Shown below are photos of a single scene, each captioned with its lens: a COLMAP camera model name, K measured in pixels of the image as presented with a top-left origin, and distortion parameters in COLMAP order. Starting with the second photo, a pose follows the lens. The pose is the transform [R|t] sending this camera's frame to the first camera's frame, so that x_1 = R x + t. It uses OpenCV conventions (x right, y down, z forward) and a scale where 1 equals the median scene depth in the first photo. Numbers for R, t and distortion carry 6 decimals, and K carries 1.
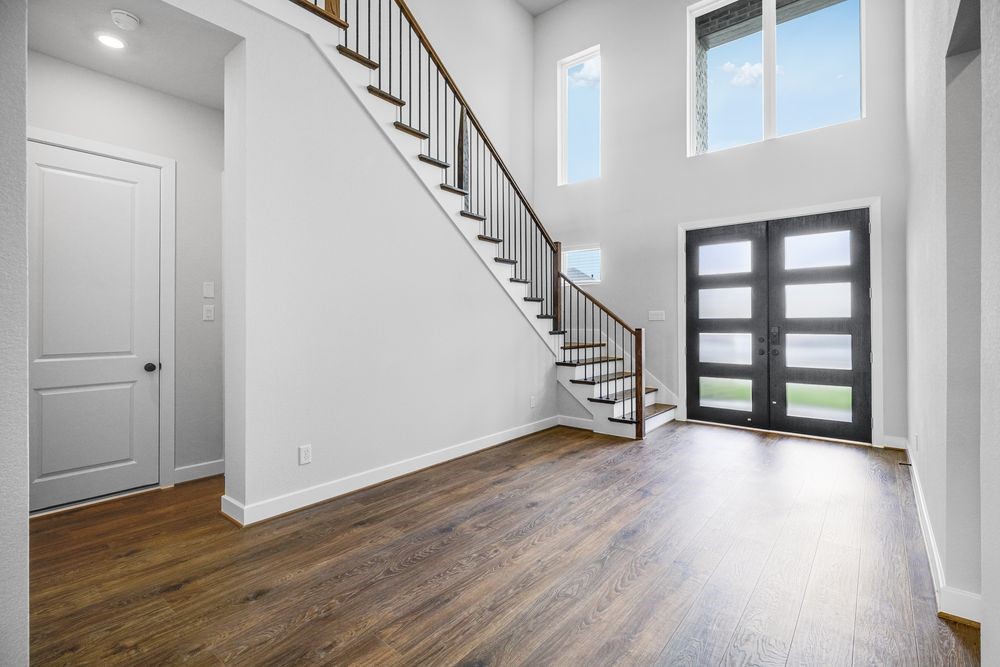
lens RADIAL K [[450.1, 0, 500.1], [0, 450.1, 326.3], [0, 0, 1]] dist [-0.000043, 0.000025]
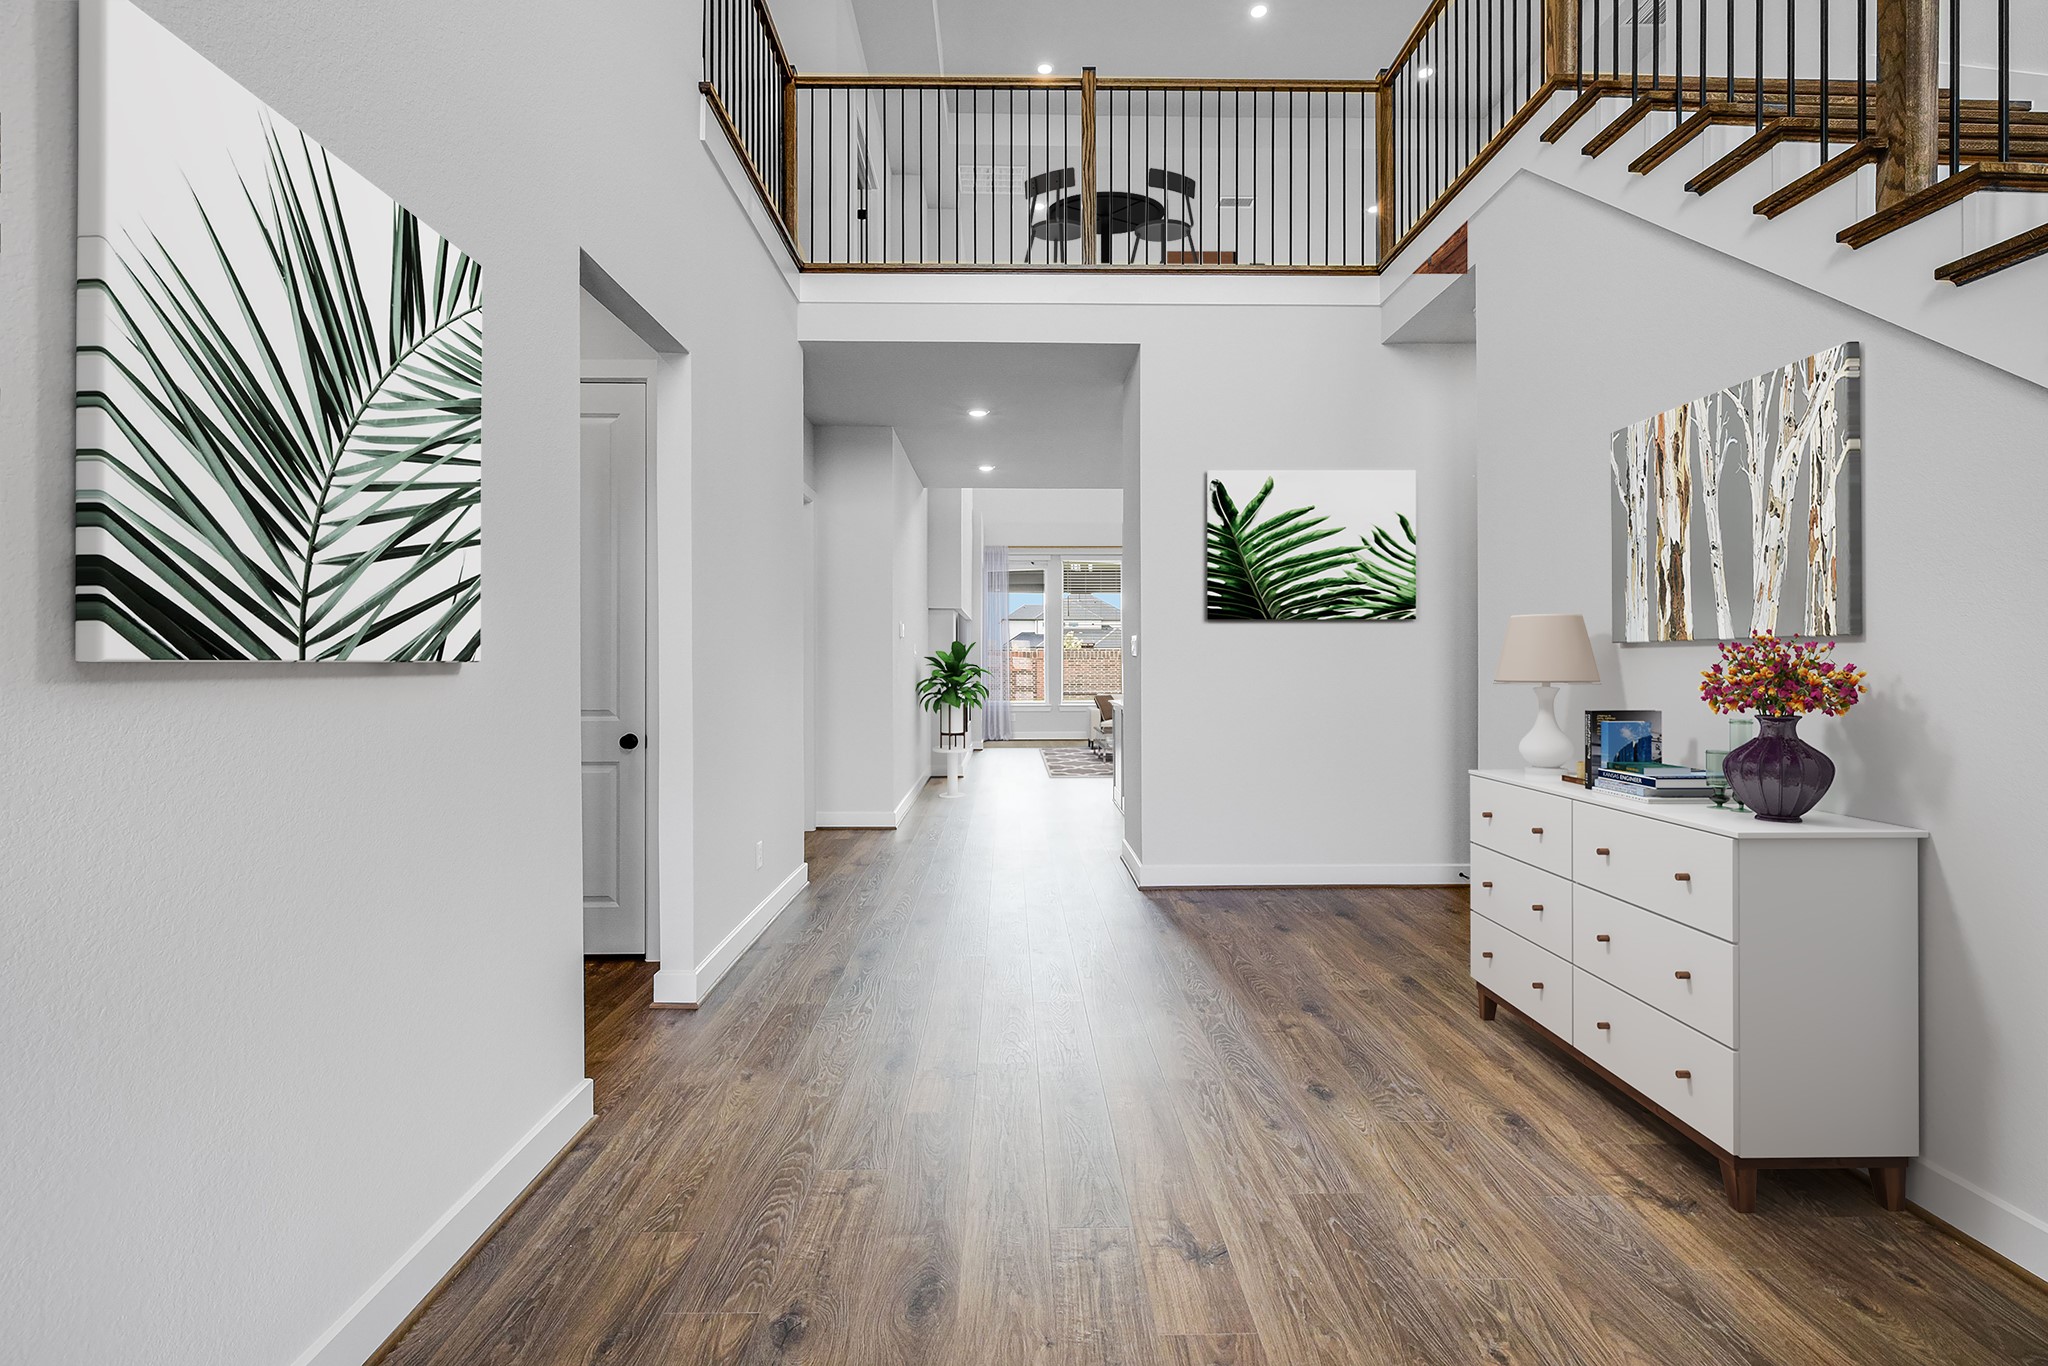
lens RADIAL K [[921.8, 0, 1024.3], [0, 921.8, 668.3], [0, 0, 1]] dist [-0.000043, 0.000025]
pose [[-0.757903, 0.008166, -0.652317, 0.860321], [0.001085, 0.999936, 0.011258, -0.010783], [0.652367, 0.007825, -0.757863, 1.500026]]
